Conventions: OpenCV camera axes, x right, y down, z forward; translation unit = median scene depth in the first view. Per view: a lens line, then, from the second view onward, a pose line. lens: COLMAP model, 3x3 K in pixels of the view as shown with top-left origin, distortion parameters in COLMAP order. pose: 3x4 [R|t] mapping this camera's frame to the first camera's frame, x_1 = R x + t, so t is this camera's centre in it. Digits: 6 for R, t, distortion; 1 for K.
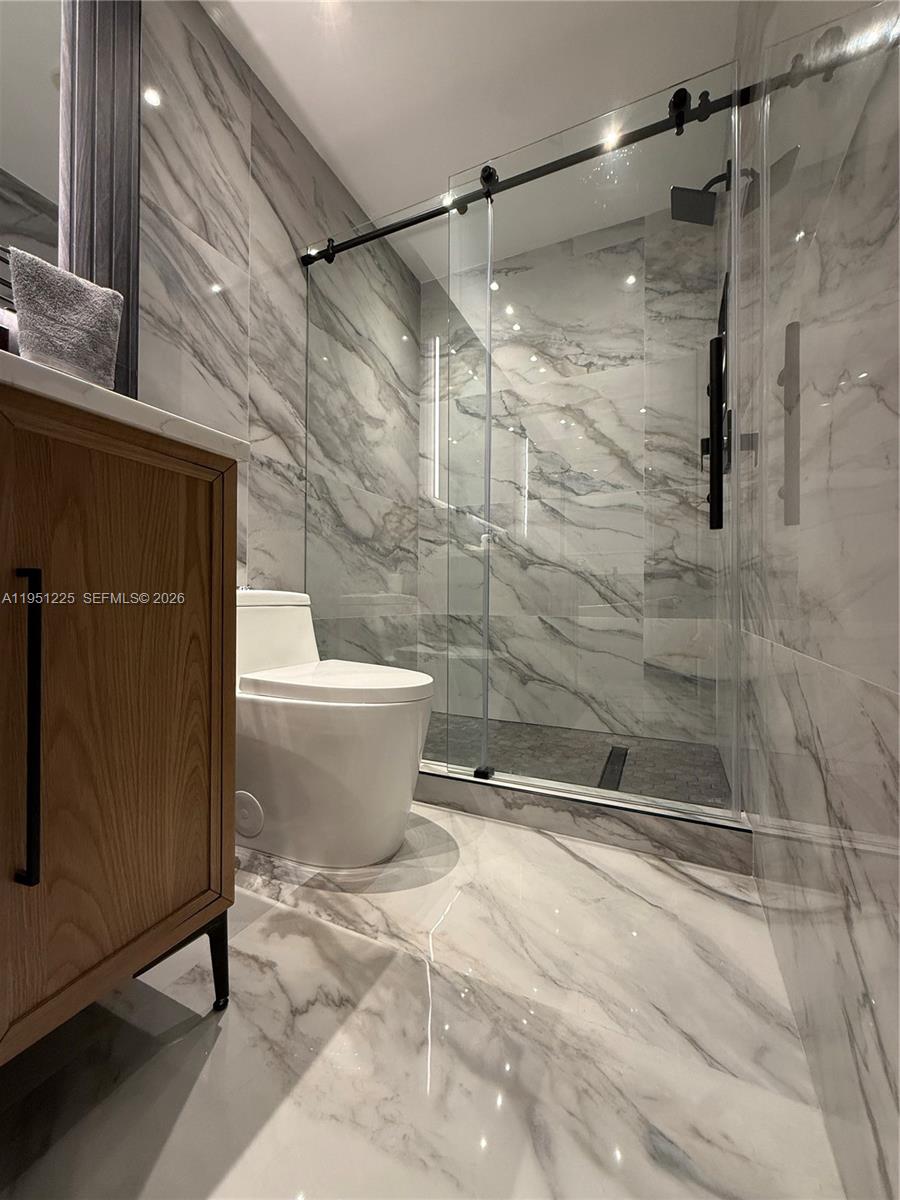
lens RADIAL K [[474.8, 0, 448.6], [0, 474.8, 599.8], [0, 0, 1]] dist [-0.001960, 0.000704]
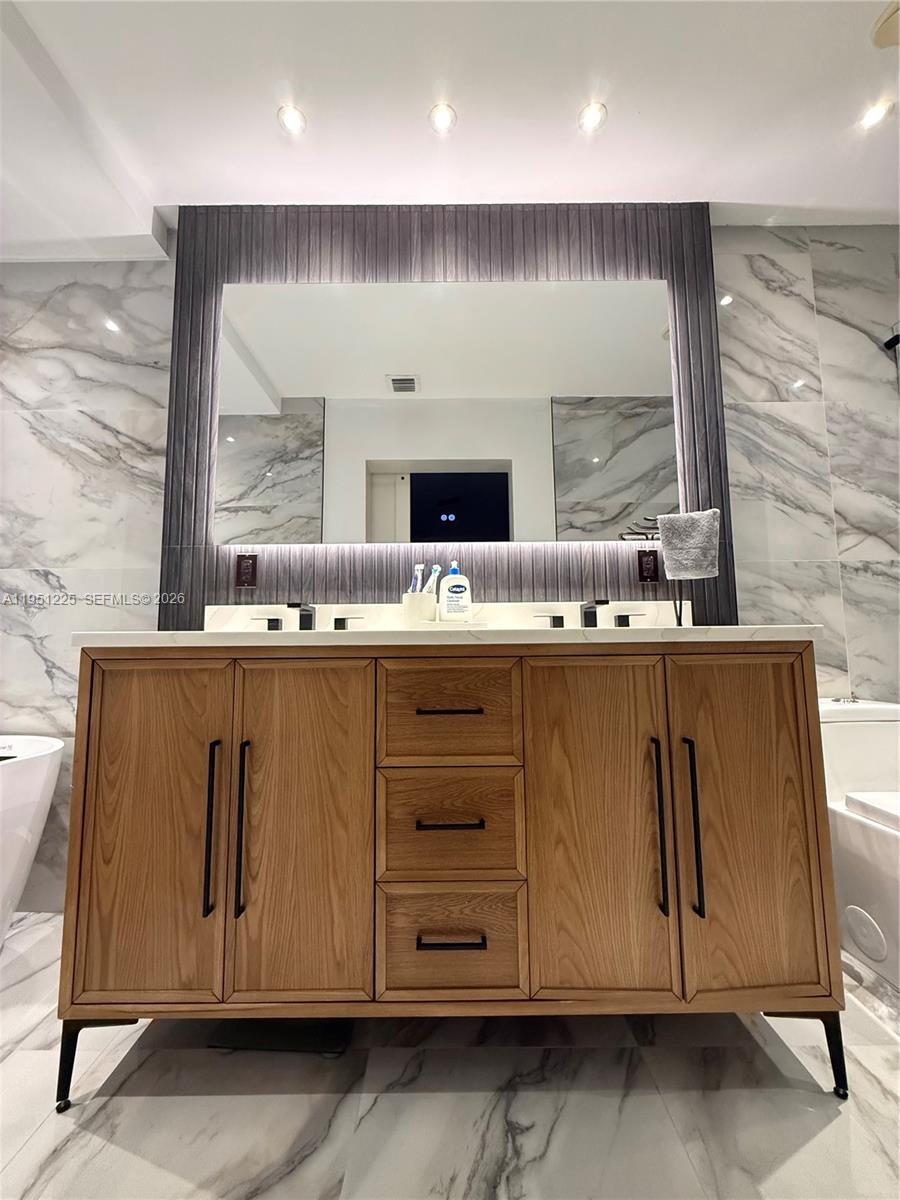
lens RADIAL K [[474.8, 0, 450.7], [0, 474.8, 602.0], [0, 0, 1]] dist [-0.001960, 0.000704]
pose [[0.421097, -0.100416, -0.901440, 0.159980], [0.017042, 0.994553, -0.102828, -0.143311], [0.906856, 0.027938, 0.420515, -0.224601]]
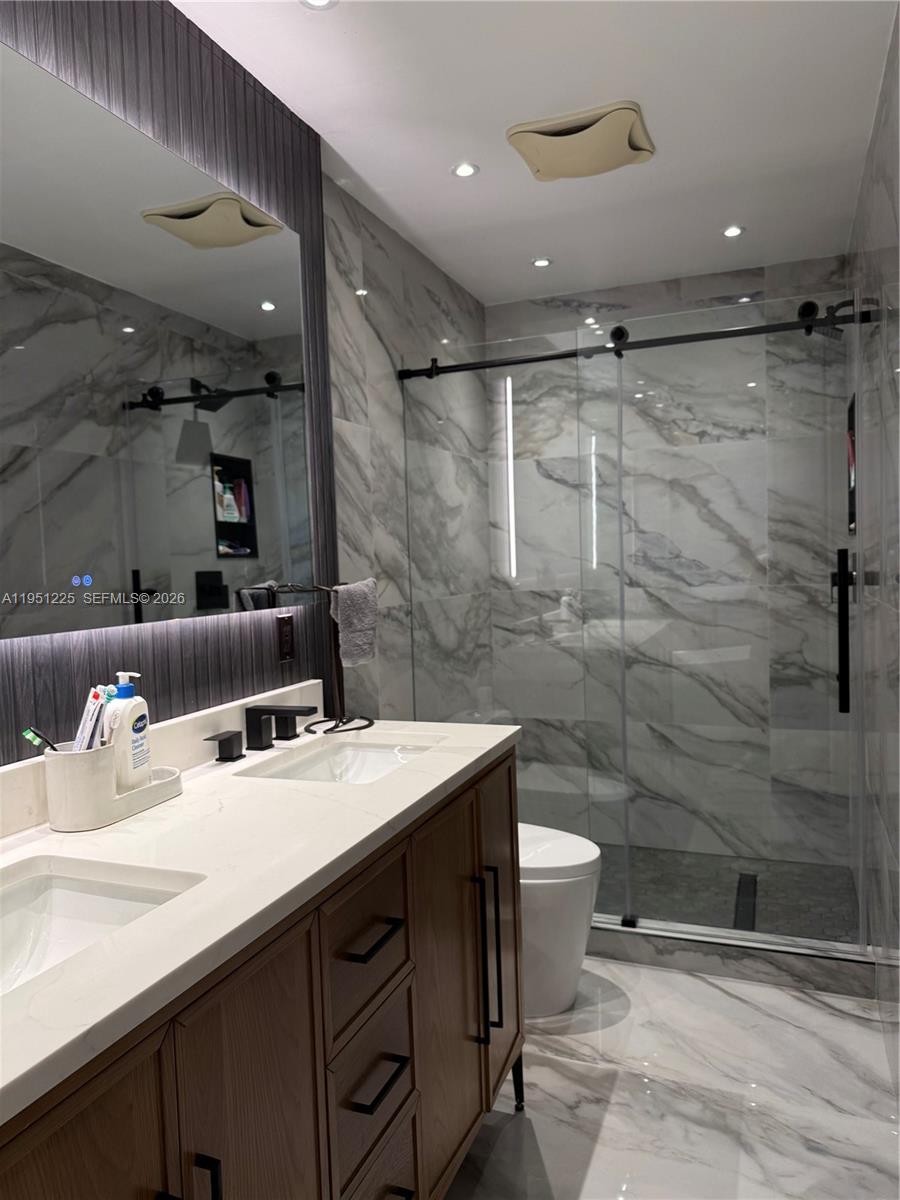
lens RADIAL K [[847.2, 0, 441.8], [0, 847.2, 611.9], [0, 0, 1]] dist [0.040964, -0.060647]
pose [[0.997494, -0.042770, 0.056368, -0.412914], [0.039251, 0.997296, 0.062124, -0.441425], [-0.058873, -0.059756, 0.996475, -0.790998]]
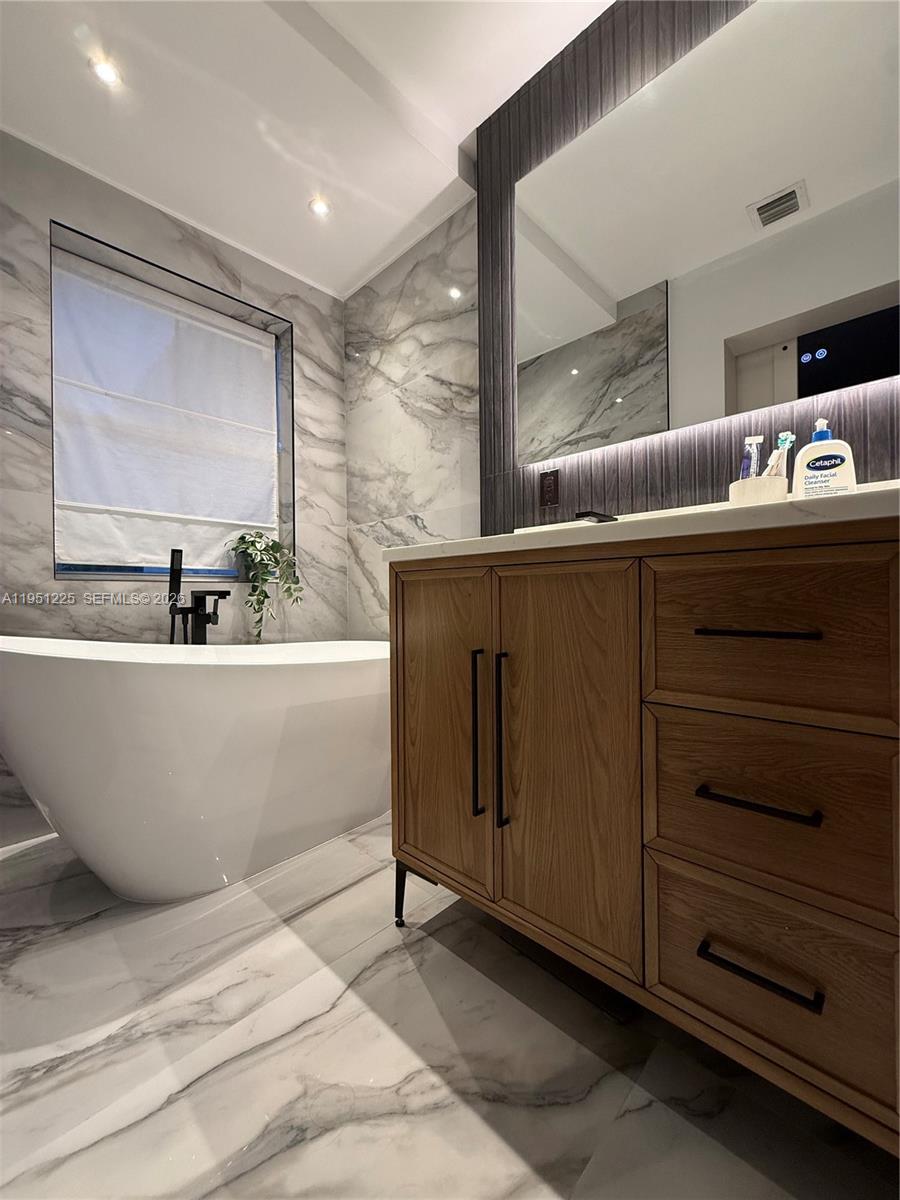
lens RADIAL K [[474.8, 0, 451.1], [0, 474.8, 599.7], [0, 0, 1]] dist [-0.001960, 0.000704]
pose [[-0.334098, -0.003758, -0.942531, 0.038241], [0.008520, 0.999939, -0.007007, -0.090338], [0.942500, -0.010371, -0.334045, -0.060764]]
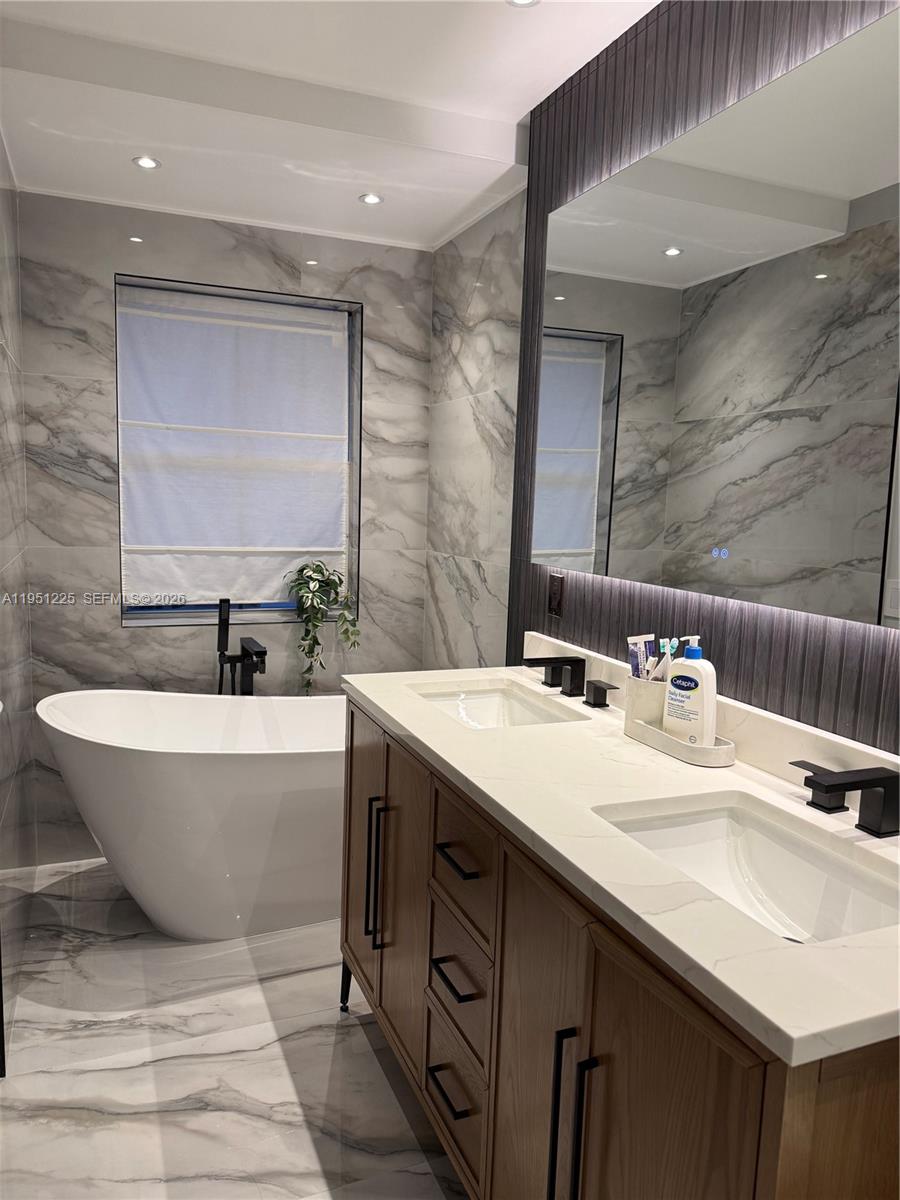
lens RADIAL K [[847.2, 0, 462.1], [0, 847.2, 611.2], [0, 0, 1]] dist [0.040964, -0.060647]
pose [[-0.674509, 0.068882, -0.735046, 0.276118], [-0.039481, 0.990848, 0.129083, -0.487026], [0.737210, 0.116088, -0.665616, 0.694135]]
